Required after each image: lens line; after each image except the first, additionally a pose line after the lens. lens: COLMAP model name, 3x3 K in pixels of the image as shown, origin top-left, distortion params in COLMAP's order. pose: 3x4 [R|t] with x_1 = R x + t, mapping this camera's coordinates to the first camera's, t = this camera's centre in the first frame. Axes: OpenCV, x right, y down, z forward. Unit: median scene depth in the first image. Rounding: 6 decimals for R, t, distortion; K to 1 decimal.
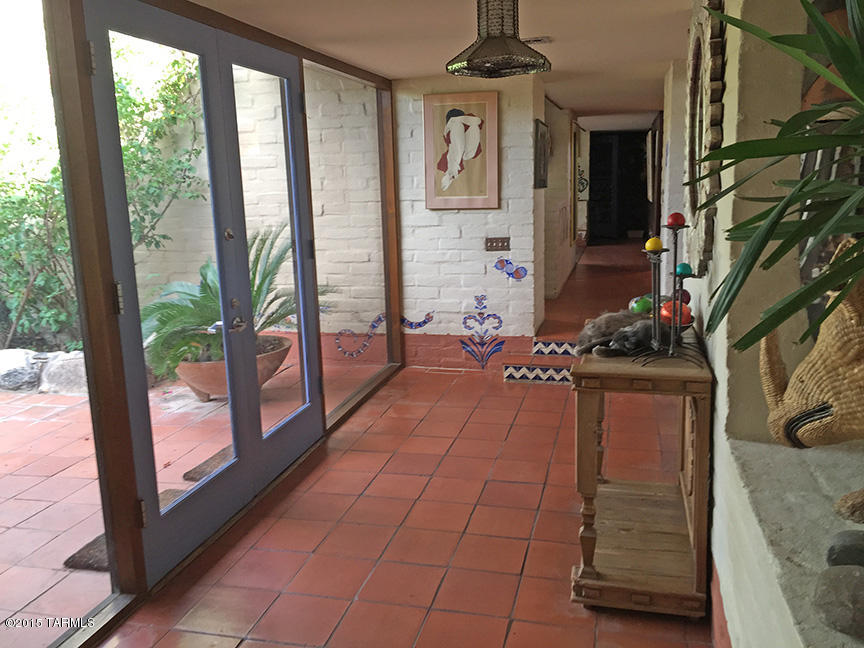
lens RADIAL K [[740.1, 0, 432.0], [0, 740.1, 324.0], [0, 0, 1]] dist [0.074510, -0.101756]
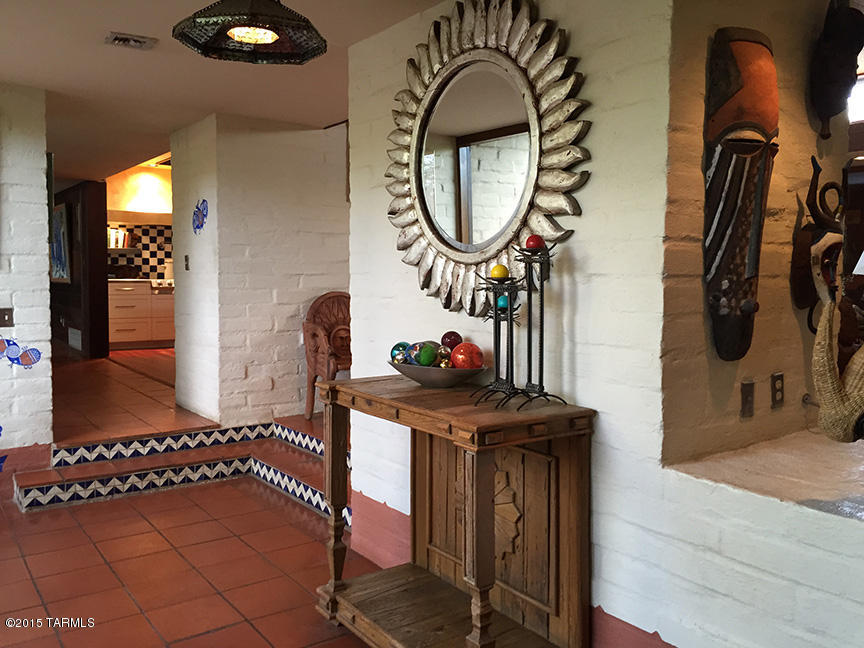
lens RADIAL K [[740.1, 0, 432.0], [0, 740.1, 324.0], [0, 0, 1]] dist [0.074510, -0.101756]
pose [[0.639030, -0.019643, 0.768931, -0.195346], [0.124947, 0.989047, -0.078573, 0.005750], [-0.758966, 0.146287, 0.634485, 0.237387]]
